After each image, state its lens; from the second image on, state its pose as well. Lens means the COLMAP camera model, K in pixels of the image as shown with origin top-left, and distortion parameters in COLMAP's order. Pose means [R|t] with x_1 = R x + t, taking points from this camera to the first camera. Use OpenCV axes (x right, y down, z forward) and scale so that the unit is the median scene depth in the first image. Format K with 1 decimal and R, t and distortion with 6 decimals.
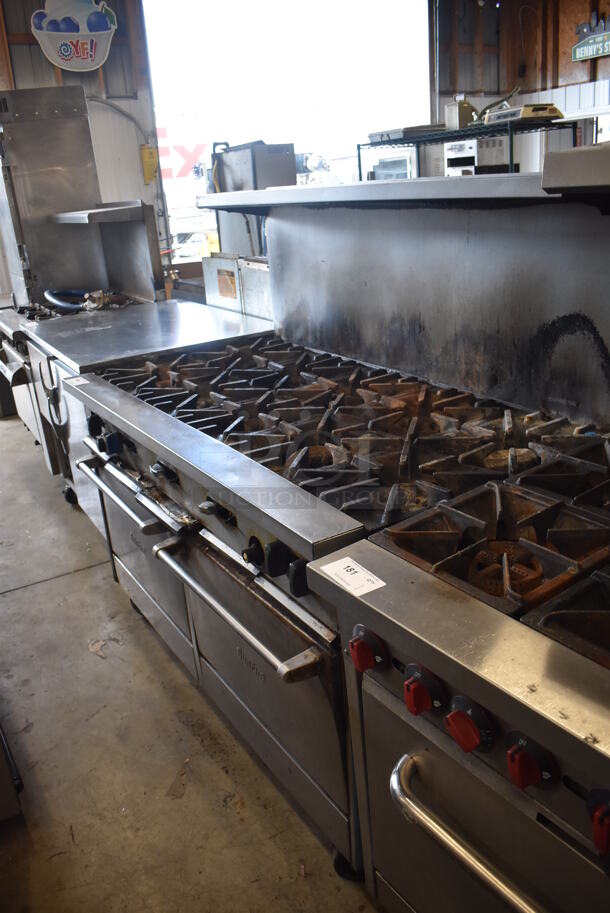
lens RADIAL K [[726.9, 0, 308.0], [0, 726.9, 451.2], [0, 0, 1]] dist [-0.089455, 0.006513]
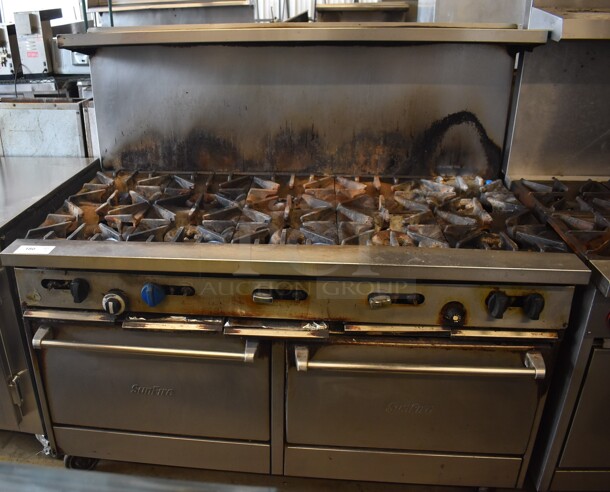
lens RADIAL K [[554.5, 0, 248.2], [0, 554.5, 247.0], [0, 0, 1]] dist [-0.104767, 0.000000]
pose [[0.623115, -0.268261, 0.734686, -0.808625], [0.247736, 0.958669, 0.139931, -0.167266], [-0.741859, 0.094815, 0.663819, 0.504138]]
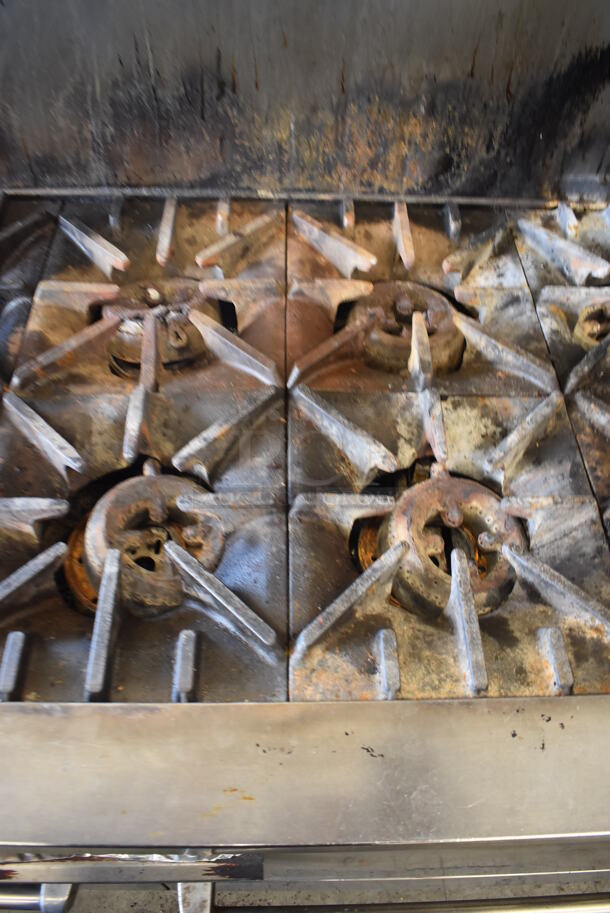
lens RADIAL K [[726.9, 0, 305.0], [0, 726.9, 458.8], [0, 0, 1]] dist [-0.089455, 0.006513]
pose [[0.504056, -0.633077, 0.587487, -0.244896], [0.227591, 0.753541, 0.616748, -0.289460], [-0.833145, -0.177169, 0.523910, 0.791237]]
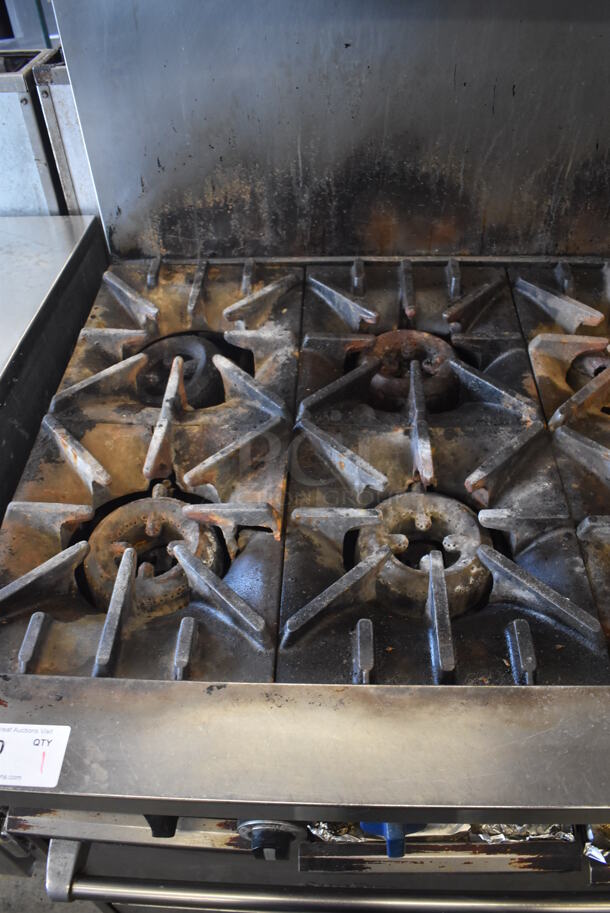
lens RADIAL K [[726.9, 0, 310.0], [0, 726.9, 456.3], [0, 0, 1]] dist [-0.089455, 0.006513]
pose [[0.566417, -0.551132, 0.612720, -0.448082], [0.276087, 0.827422, 0.489029, -0.355274], [-0.776497, -0.107830, 0.620826, 1.000237]]
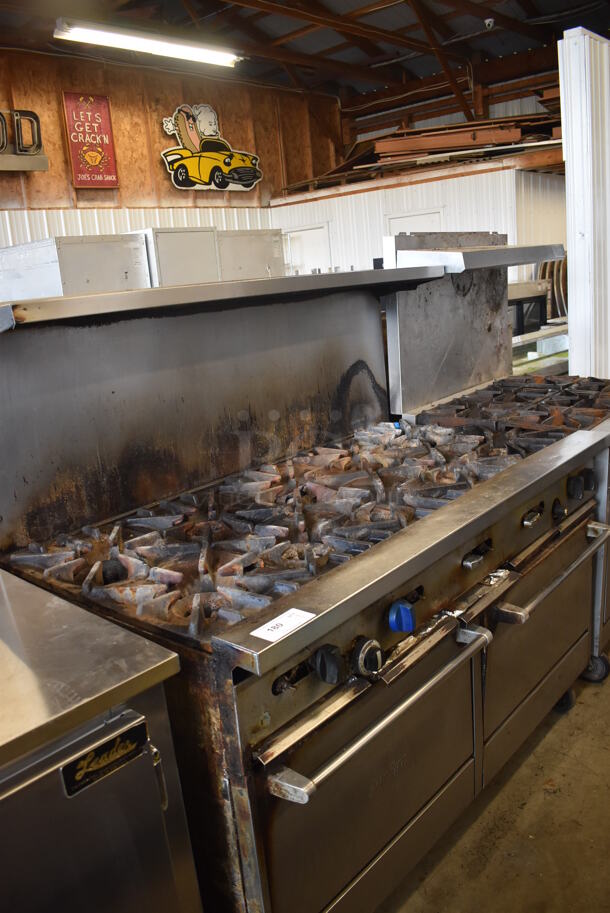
lens RADIAL K [[726.9, 0, 308.0], [0, 726.9, 459.5], [0, 0, 1]] dist [-0.089455, 0.006513]
pose [[-0.291656, -0.139427, 0.946307, -0.988994], [0.426831, 0.866388, 0.259203, -0.407191], [-0.856009, 0.479512, -0.193175, 1.323902]]
